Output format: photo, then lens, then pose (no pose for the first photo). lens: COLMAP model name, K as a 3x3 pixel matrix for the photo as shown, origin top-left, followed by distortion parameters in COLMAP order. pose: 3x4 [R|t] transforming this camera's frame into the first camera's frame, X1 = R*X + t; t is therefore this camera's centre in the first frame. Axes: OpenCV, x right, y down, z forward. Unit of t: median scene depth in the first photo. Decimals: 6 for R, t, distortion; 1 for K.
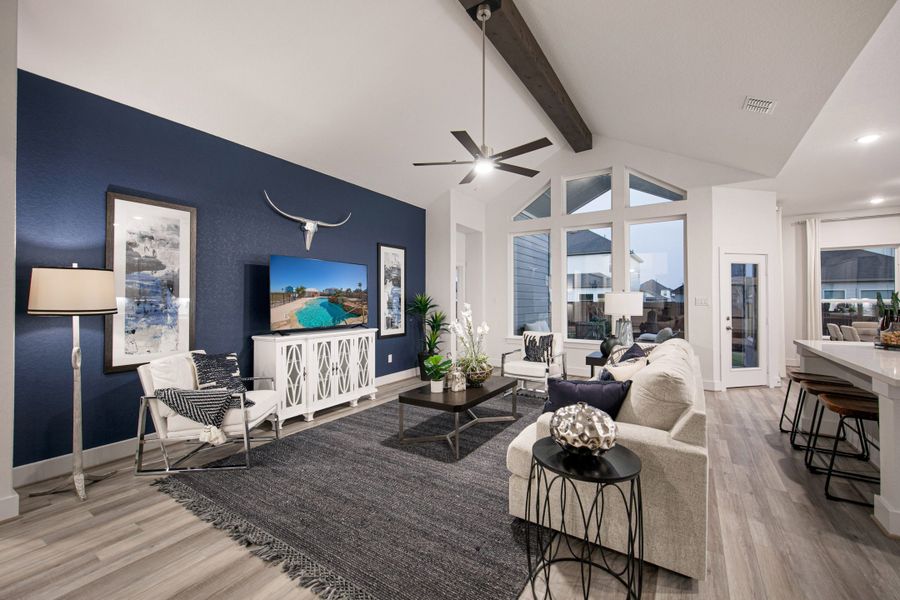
lens RADIAL K [[368.5, 0, 448.2], [0, 368.5, 301.8], [0, 0, 1]] dist [0.004689, -0.002672]
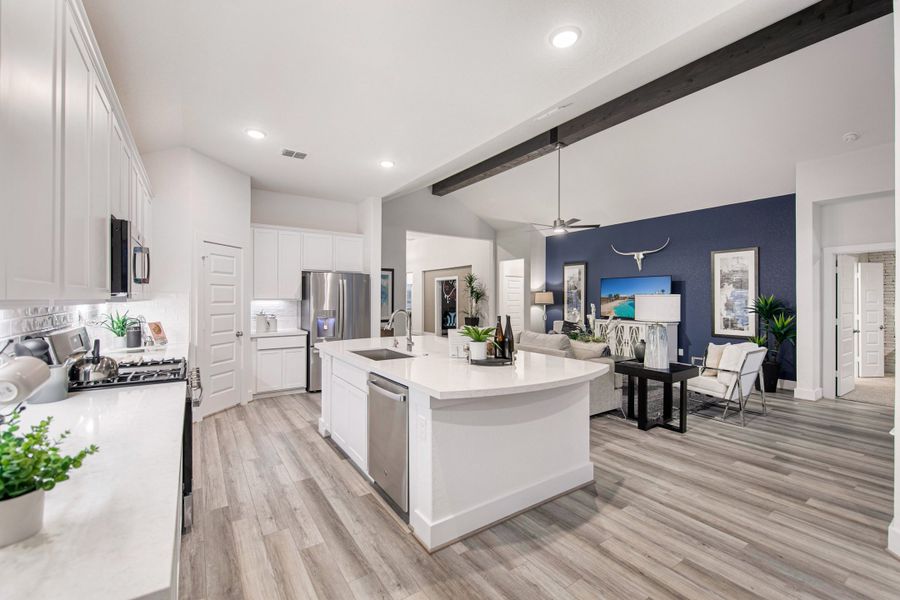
lens RADIAL K [[378.2, 0, 448.8], [0, 378.2, 296.7], [0, 0, 1]] dist [0.011188, -0.000473]
pose [[-0.380469, -0.006275, -0.924772, 1.847682], [-0.007376, 0.999966, -0.003750, -0.016553], [0.924764, 0.005394, -0.380502, 1.083307]]
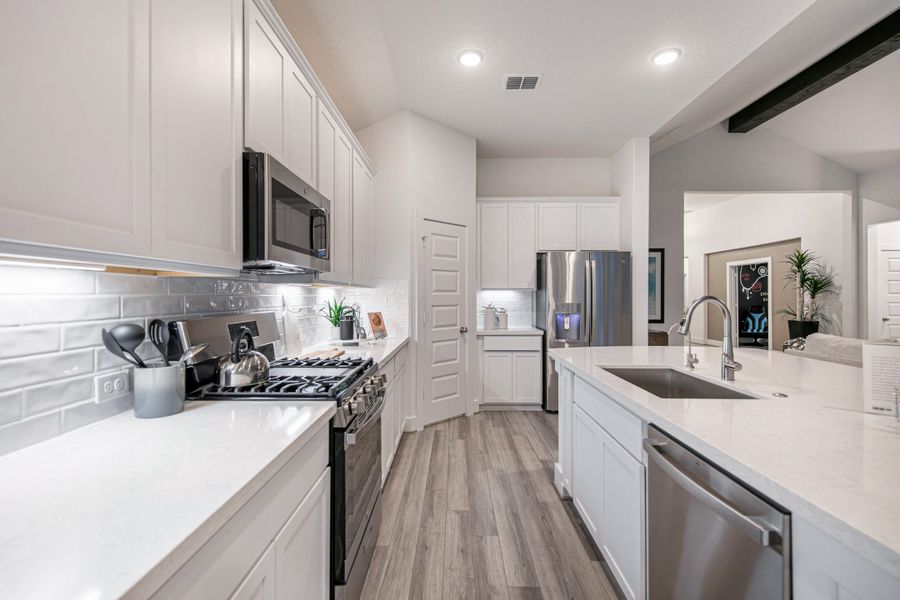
lens RADIAL K [[407.8, 0, 448.6], [0, 407.8, 295.1], [0, 0, 1]] dist [0.011492, -0.002132]
pose [[-0.840847, -0.002637, -0.541266, 1.577087], [-0.003817, 0.999992, 0.001057, 0.011859], [0.541259, 0.002955, -0.840851, 0.872748]]
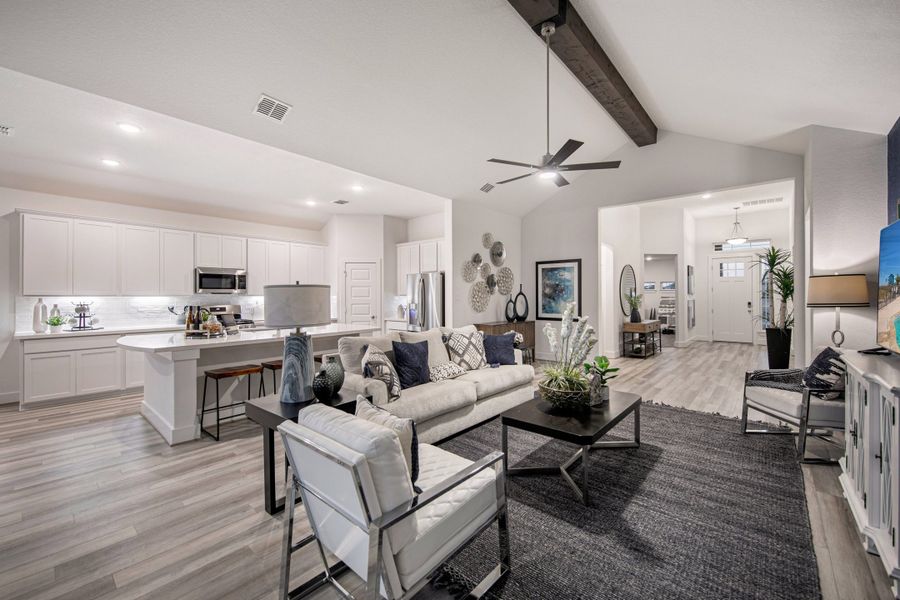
lens RADIAL K [[368.5, 0, 452.2], [0, 368.5, 294.0], [0, 0, 1]] dist [0.004689, -0.002672]
pose [[-0.990756, 0.002196, 0.135640, 0.203804], [0.002319, 0.999997, 0.000744, -0.014601], [-0.135638, 0.001051, -0.990758, 1.869633]]
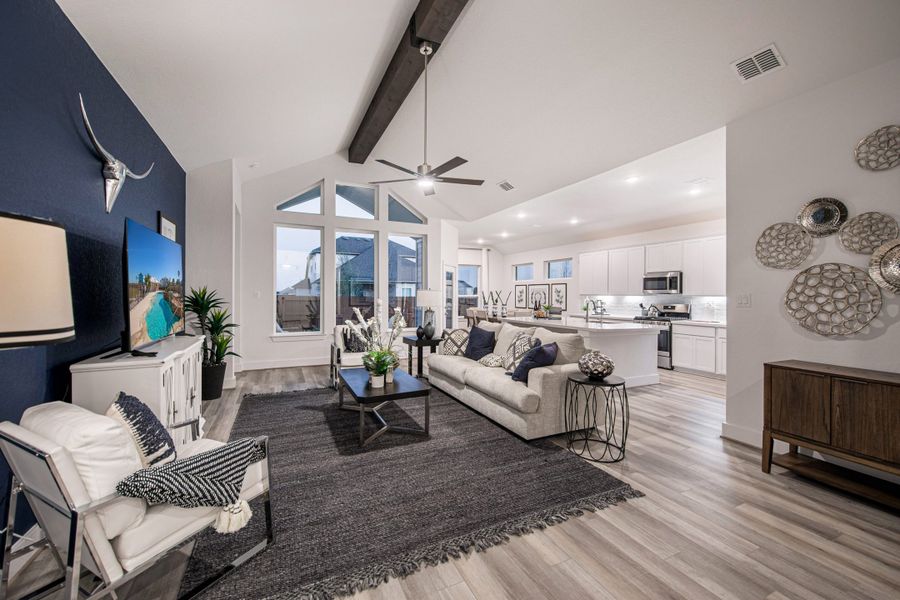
lens RADIAL K [[368.5, 0, 451.7], [0, 368.5, 299.0], [0, 0, 1]] dist [0.004689, -0.002672]
pose [[0.524750, -0.008748, 0.851211, -0.752751], [-0.001800, 0.999934, 0.011386, -0.009347], [-0.851254, -0.007507, 0.524699, 0.282569]]
